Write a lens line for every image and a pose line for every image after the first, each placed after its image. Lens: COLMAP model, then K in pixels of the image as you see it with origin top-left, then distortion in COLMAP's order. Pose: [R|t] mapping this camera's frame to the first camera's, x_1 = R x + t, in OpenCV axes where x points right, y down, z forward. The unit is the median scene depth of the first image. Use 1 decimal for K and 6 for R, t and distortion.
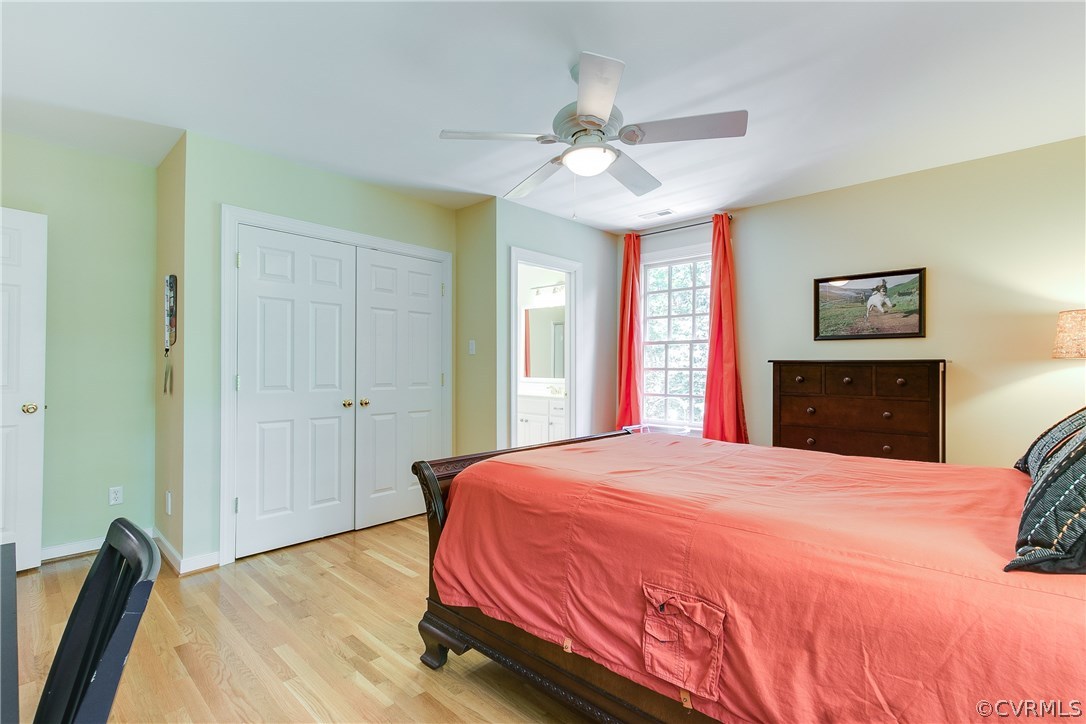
lens RADIAL K [[505.6, 0, 541.9], [0, 505.6, 357.3], [0, 0, 1]] dist [0.000523, -0.000009]
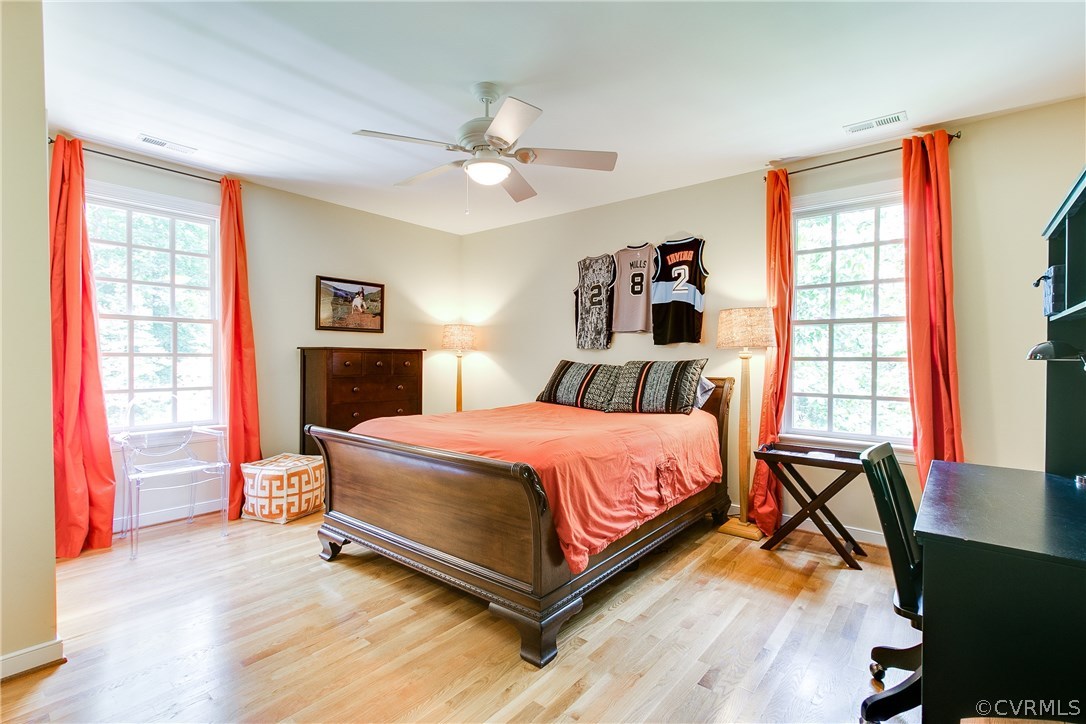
lens RADIAL K [[505.6, 0, 541.9], [0, 505.6, 357.3], [0, 0, 1]] dist [0.000523, -0.000009]
pose [[-0.068125, -0.006115, 0.997658, -0.683745], [-0.024802, 0.999683, 0.004433, 0.011747], [-0.997368, -0.024442, -0.068255, 0.628142]]
